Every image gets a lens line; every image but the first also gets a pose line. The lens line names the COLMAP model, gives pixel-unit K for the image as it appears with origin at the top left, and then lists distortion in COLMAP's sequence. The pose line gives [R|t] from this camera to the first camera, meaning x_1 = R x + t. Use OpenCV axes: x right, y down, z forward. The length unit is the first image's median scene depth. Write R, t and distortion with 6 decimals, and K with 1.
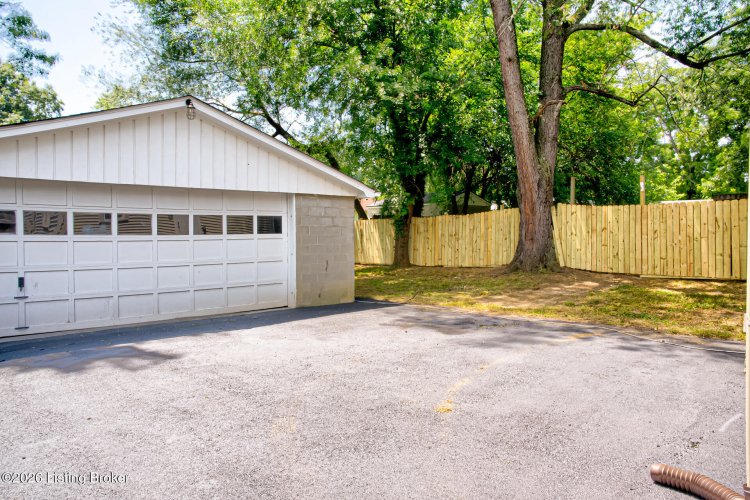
lens RADIAL K [[514.1, 0, 375.0], [0, 514.1, 250.0], [0, 0, 1]] dist [-0.004473, -0.000122]
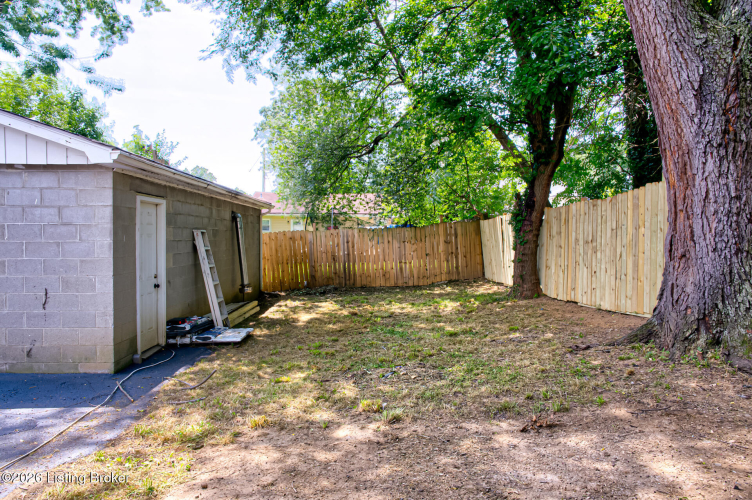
lens RADIAL K [[515.5, 0, 376.0], [0, 515.5, 250.0], [0, 0, 1]] dist [-0.004473, -0.000122]
pose [[0.757654, 0.022119, -0.652281, 0.378986], [-0.023597, 0.999700, 0.006492, -0.023281], [0.652229, 0.010474, 0.757949, 0.611329]]
